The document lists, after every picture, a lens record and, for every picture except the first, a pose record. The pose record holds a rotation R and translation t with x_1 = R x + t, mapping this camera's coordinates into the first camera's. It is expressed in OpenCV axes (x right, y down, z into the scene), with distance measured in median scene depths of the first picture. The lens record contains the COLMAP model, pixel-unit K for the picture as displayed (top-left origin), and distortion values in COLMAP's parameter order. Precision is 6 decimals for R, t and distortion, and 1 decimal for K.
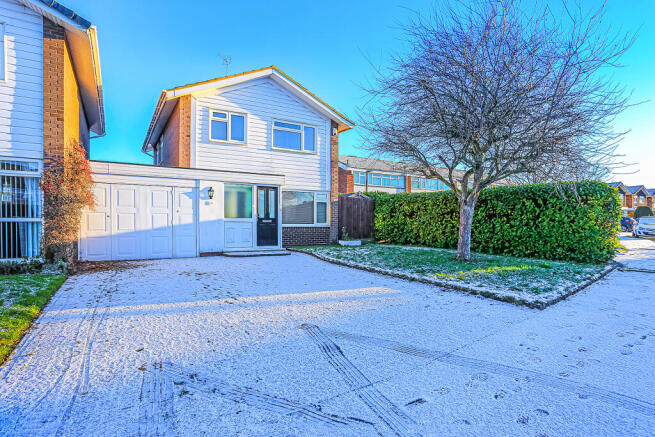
lens RADIAL K [[359.4, 0, 329.2], [0, 359.4, 224.6], [0, 0, 1]] dist [0.001569, 0.003969]
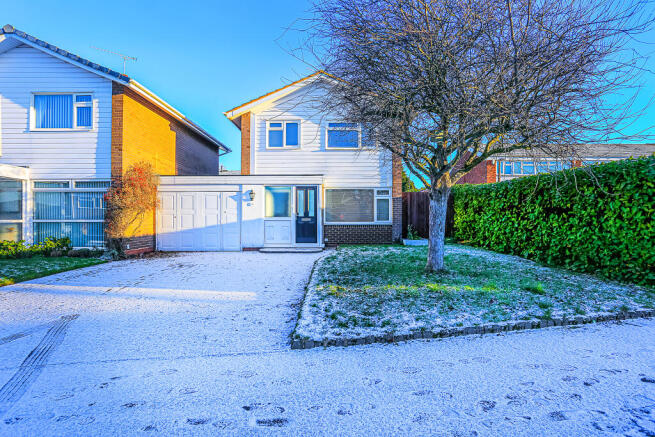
lens RADIAL K [[345.1, 0, 326.5], [0, 345.1, 215.4], [0, 0, 1]] dist [-0.015990, -0.000018]
pose [[0.849753, -0.010108, -0.527084, 0.415610], [0.003843, 0.999908, -0.012980, -0.008648], [0.527167, 0.009004, 0.849714, 0.182165]]
